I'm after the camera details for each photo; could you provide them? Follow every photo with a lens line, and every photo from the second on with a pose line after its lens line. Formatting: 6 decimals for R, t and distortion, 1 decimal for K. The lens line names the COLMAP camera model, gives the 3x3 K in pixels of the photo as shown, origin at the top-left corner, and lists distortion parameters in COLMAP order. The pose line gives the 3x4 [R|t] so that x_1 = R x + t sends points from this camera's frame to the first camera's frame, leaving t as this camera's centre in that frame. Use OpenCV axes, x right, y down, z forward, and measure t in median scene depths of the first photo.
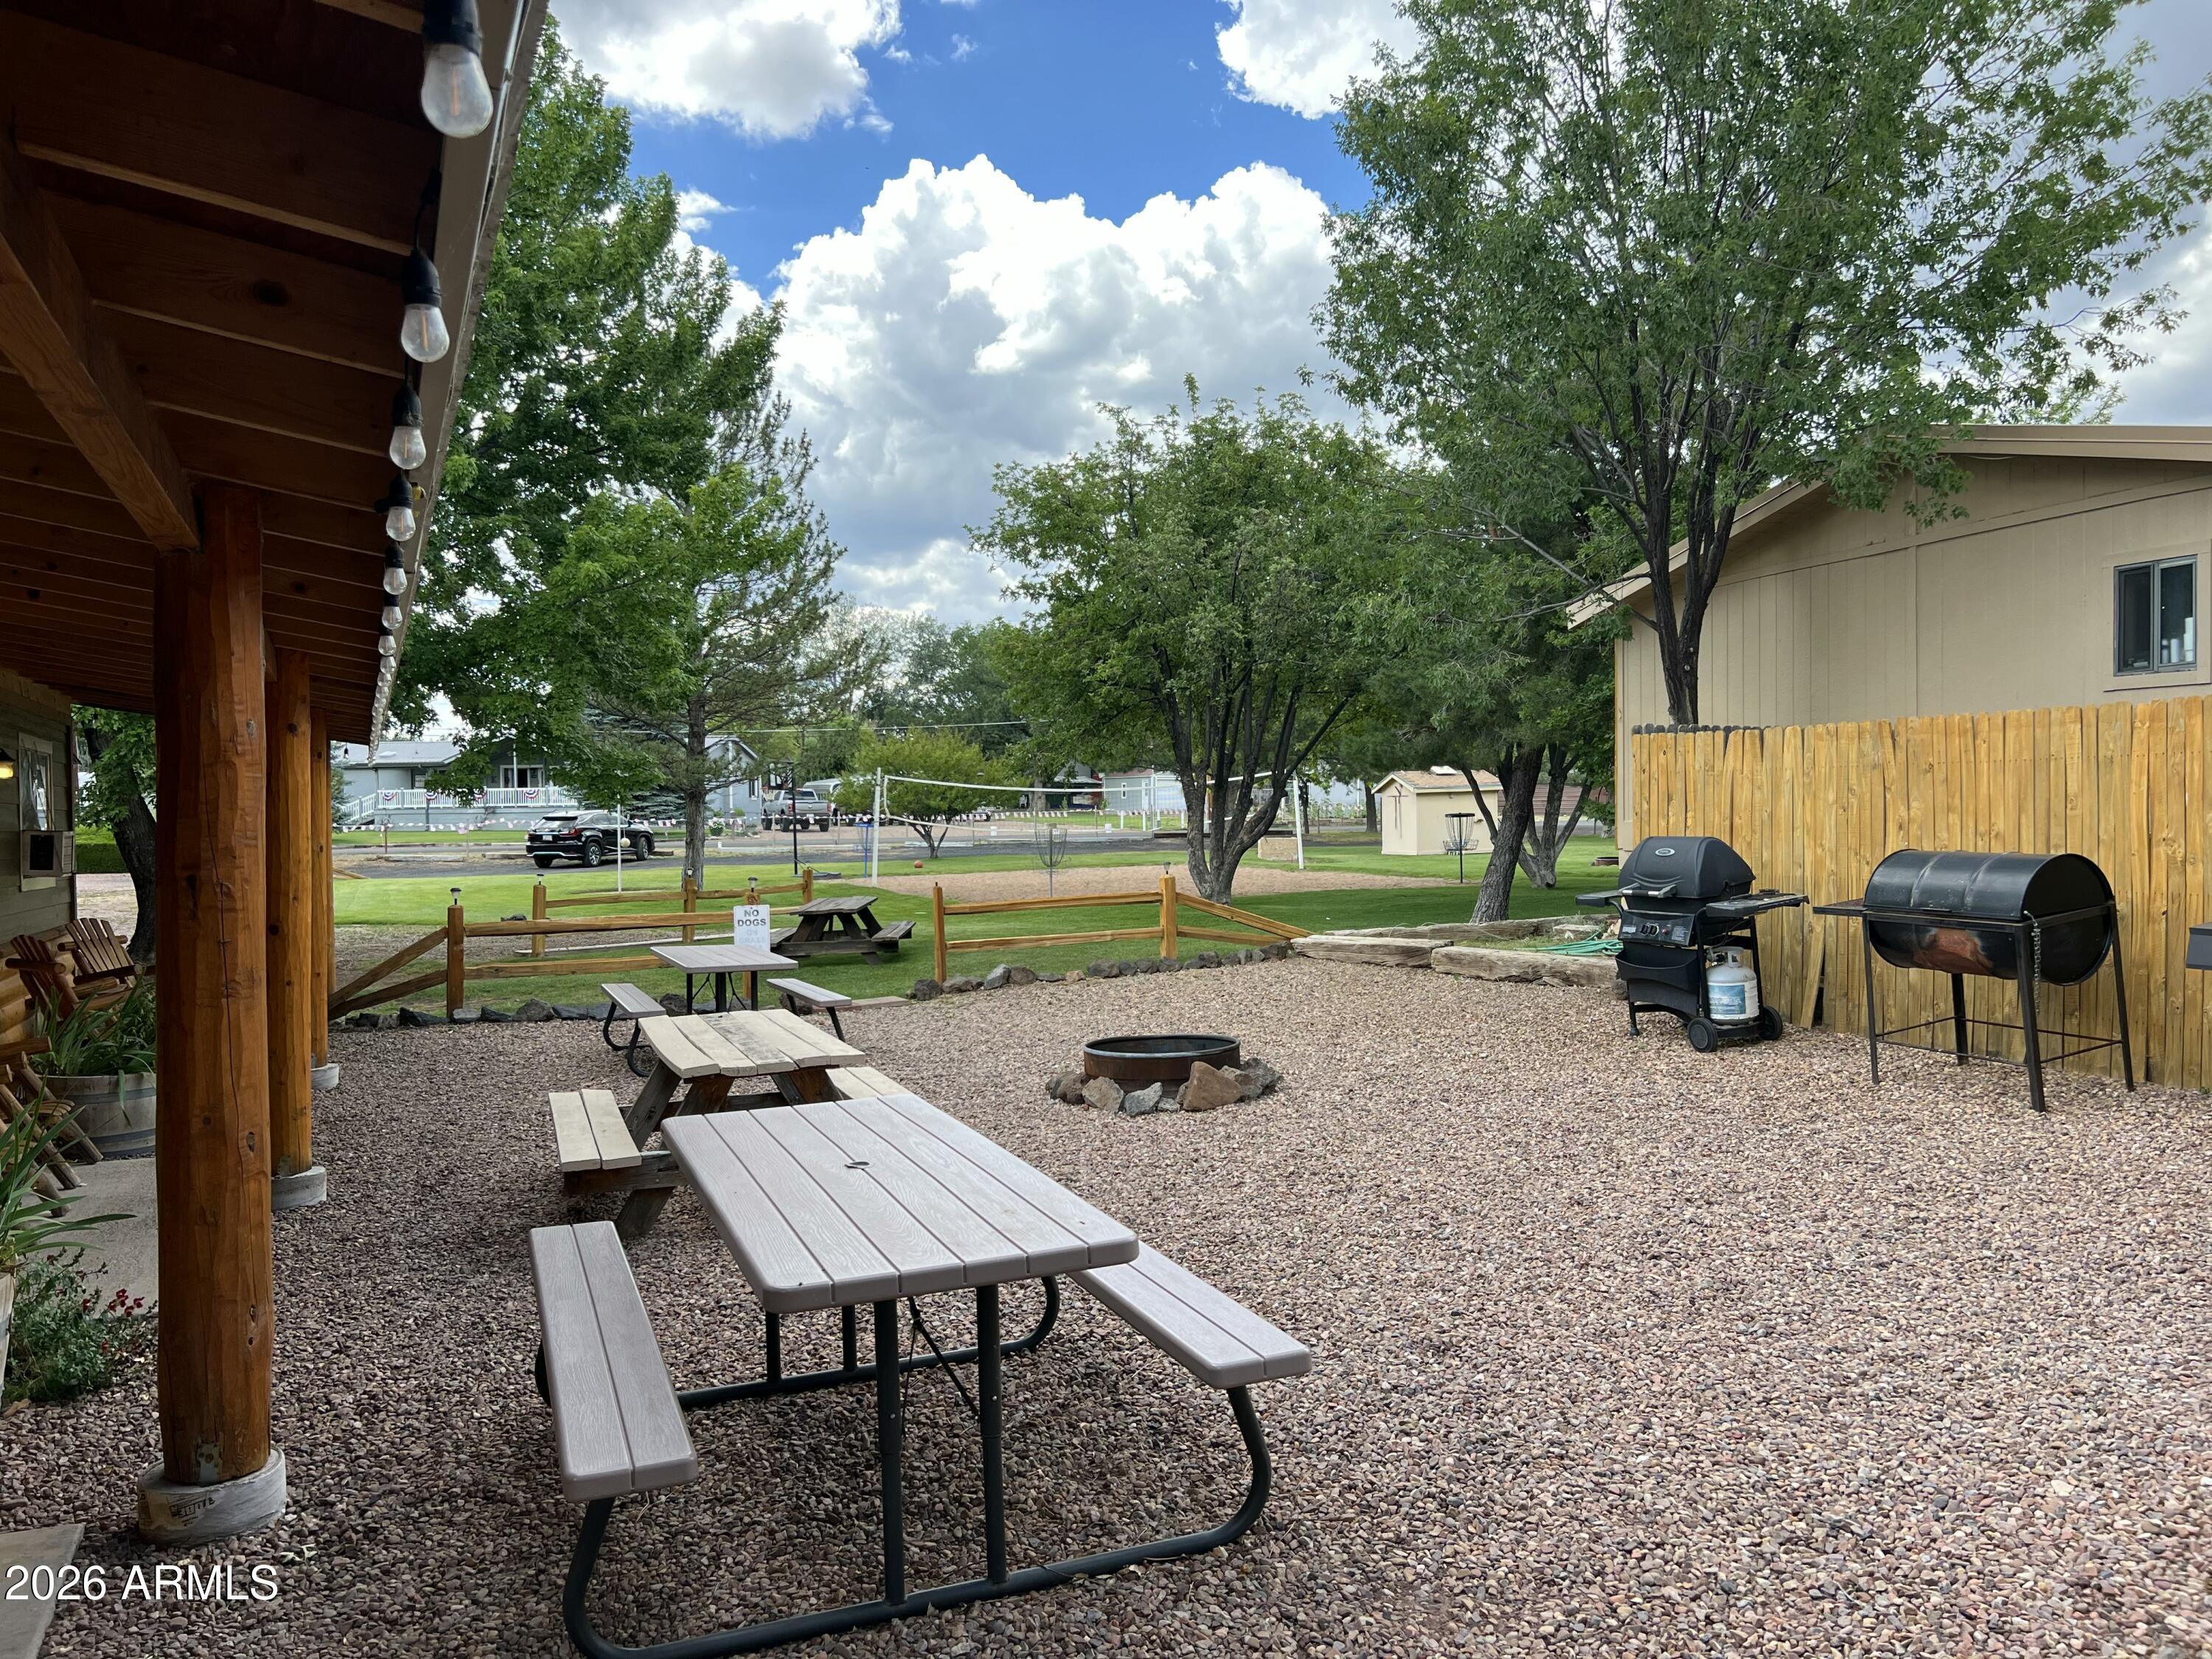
lens RADIAL K [[1658.6, 0, 1095.2], [0, 1658.6, 842.2], [0, 0, 1]] dist [0.056959, -0.064769]
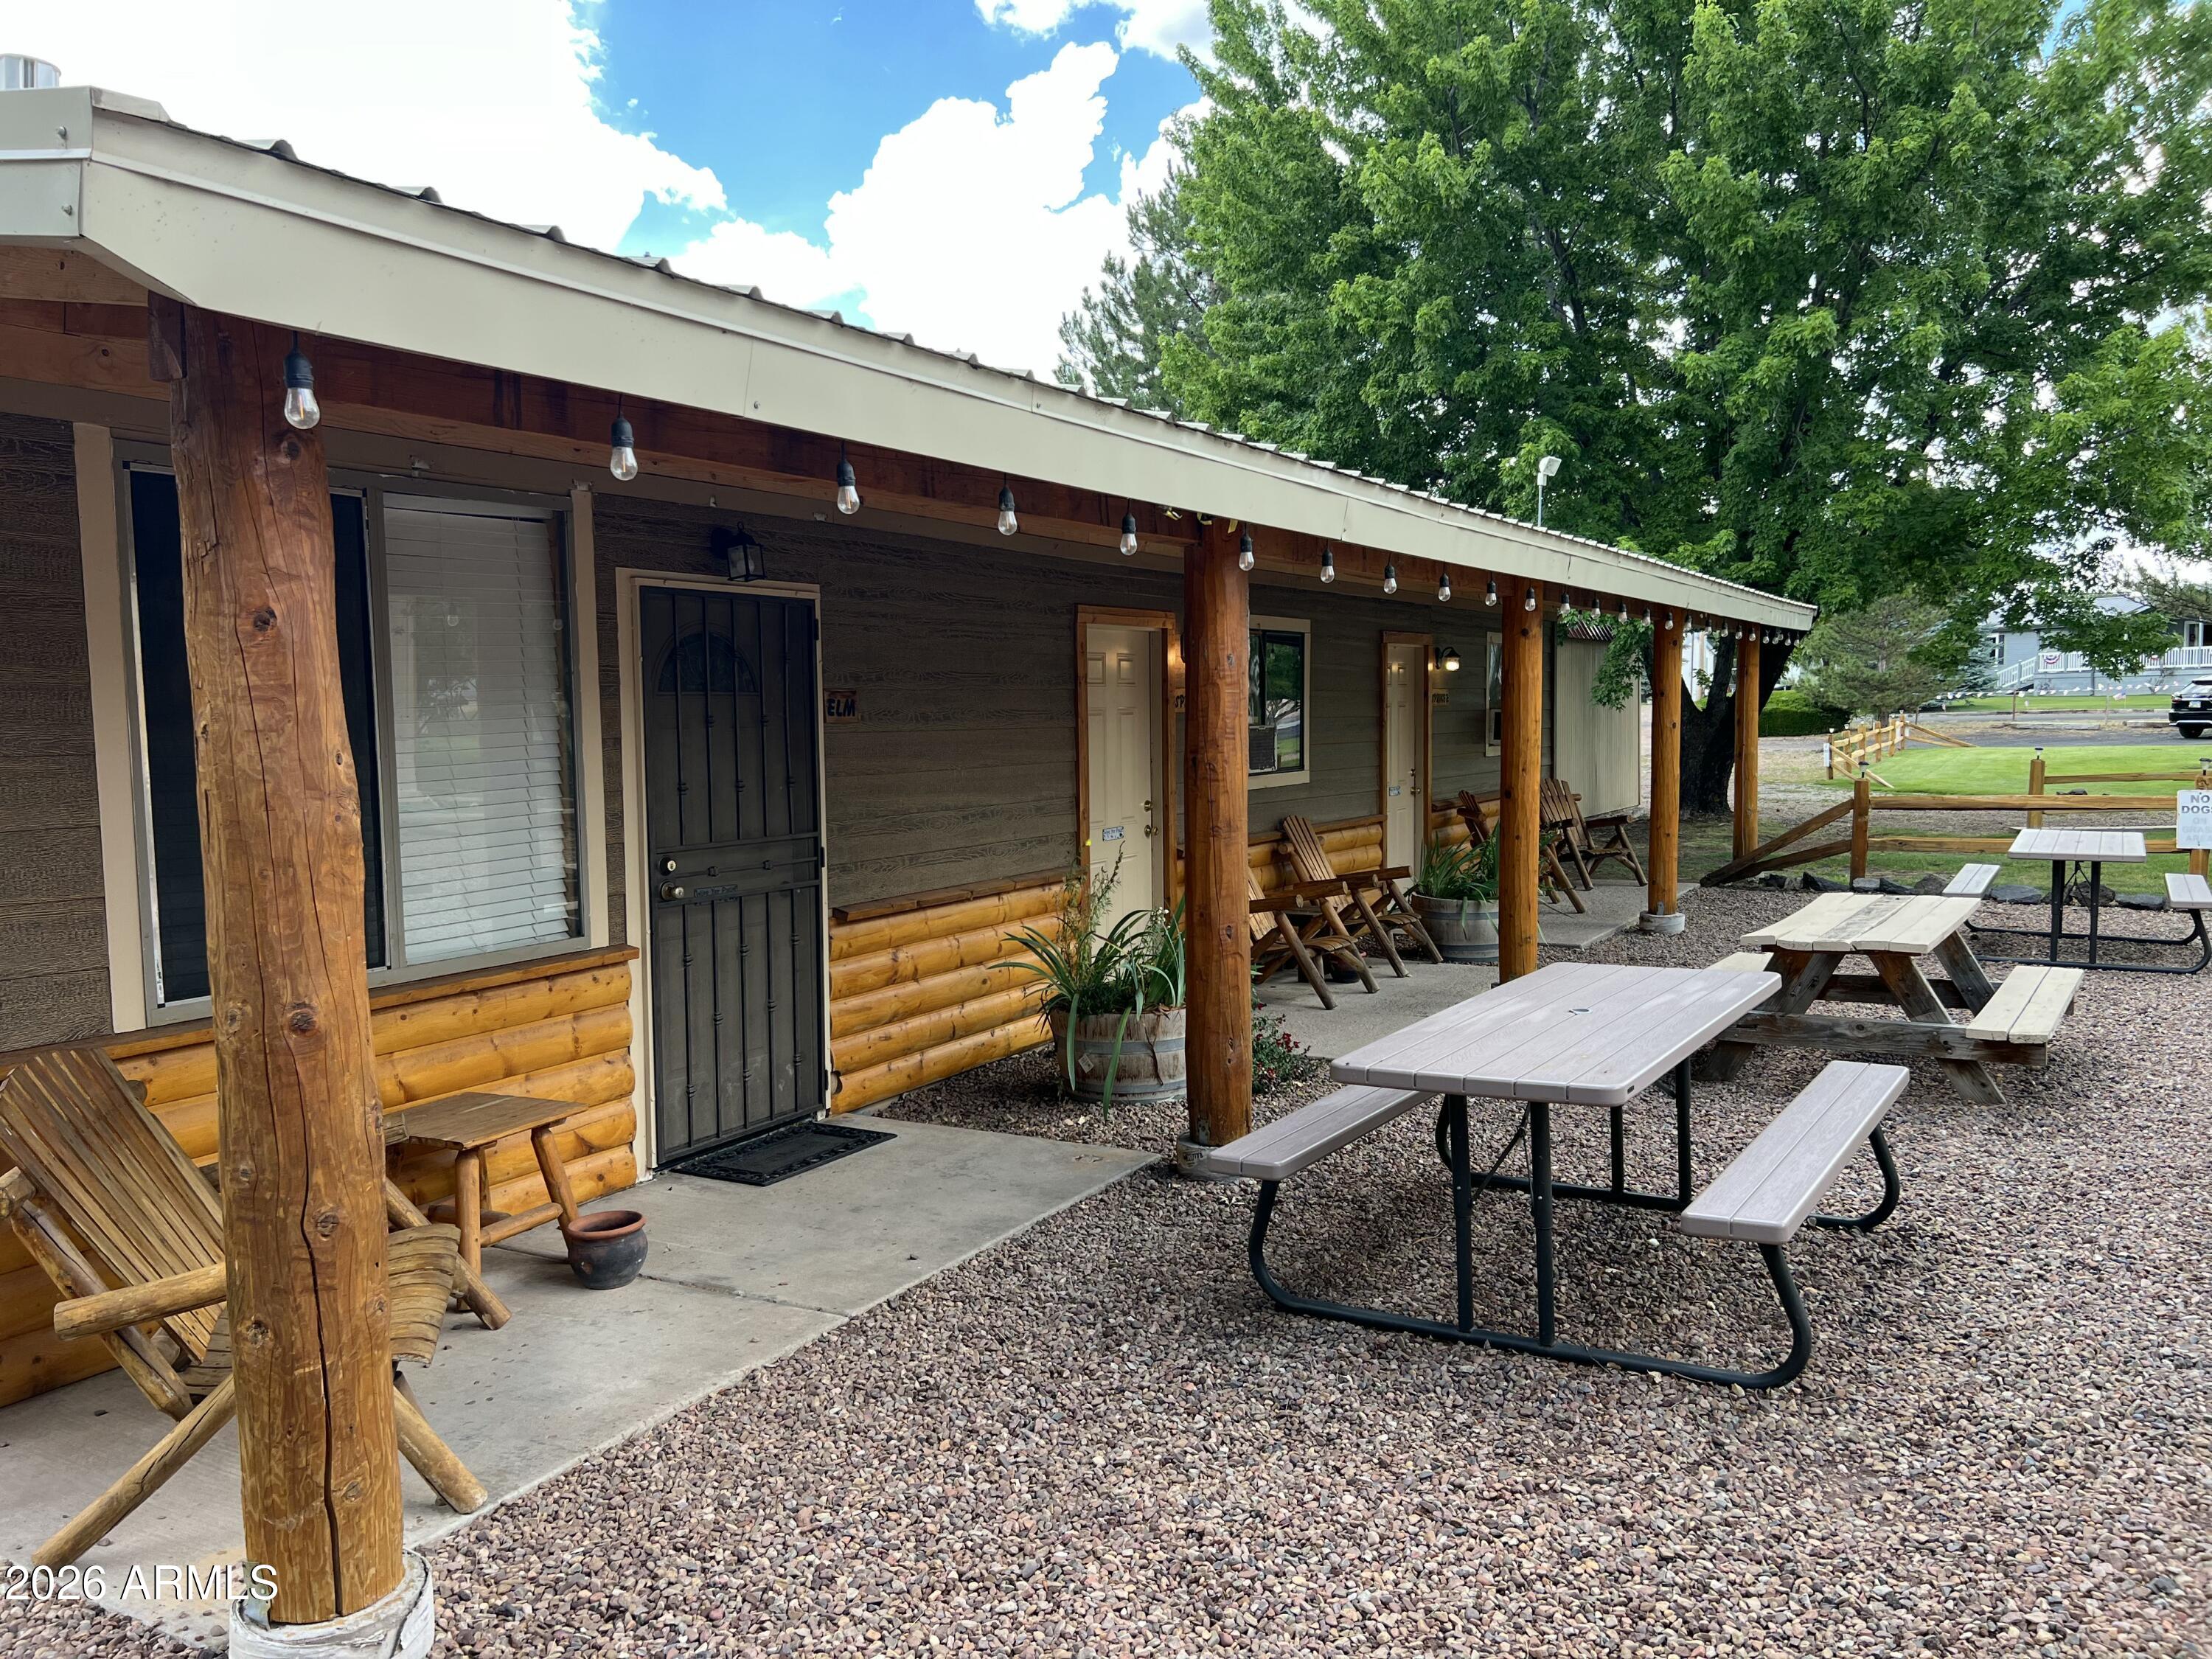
lens RADIAL K [[1658.6, 0, 1095.2], [0, 1658.6, 842.2], [0, 0, 1]] dist [0.056959, -0.064769]
pose [[0.589434, 0.065011, -0.805196, 0.288880], [0.000363, 0.996735, 0.080742, -0.011161], [0.807816, -0.047884, 0.587486, 0.009236]]
